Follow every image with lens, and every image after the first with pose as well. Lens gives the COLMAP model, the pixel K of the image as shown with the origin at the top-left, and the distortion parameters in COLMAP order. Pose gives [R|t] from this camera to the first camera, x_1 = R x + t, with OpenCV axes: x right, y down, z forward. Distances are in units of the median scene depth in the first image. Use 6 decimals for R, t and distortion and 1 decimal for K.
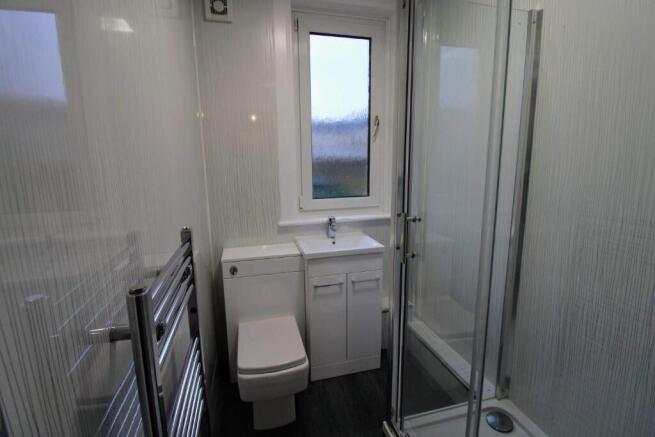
lens RADIAL K [[309.7, 0, 325.6], [0, 309.7, 205.3], [0, 0, 1]] dist [-0.023054, -0.000224]
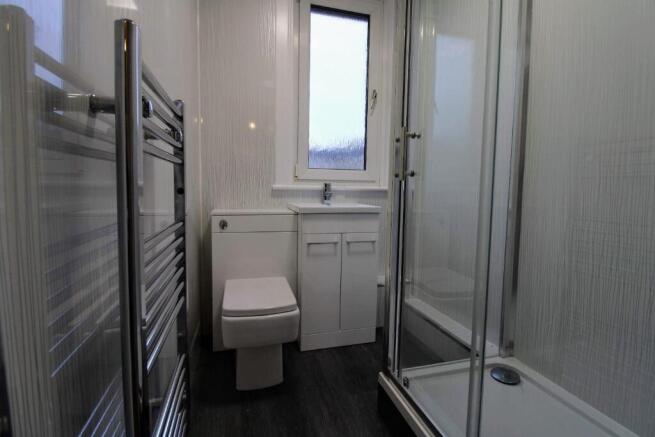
lens RADIAL K [[310.3, 0, 327.5], [0, 310.3, 218.5], [0, 0, 1]] dist [-0.025495, -0.000383]
pose [[0.999363, 0.027475, 0.022787, 0.000607], [-0.025395, 0.995883, -0.087017, 0.259538], [-0.025084, 0.086383, 0.995946, 0.038280]]
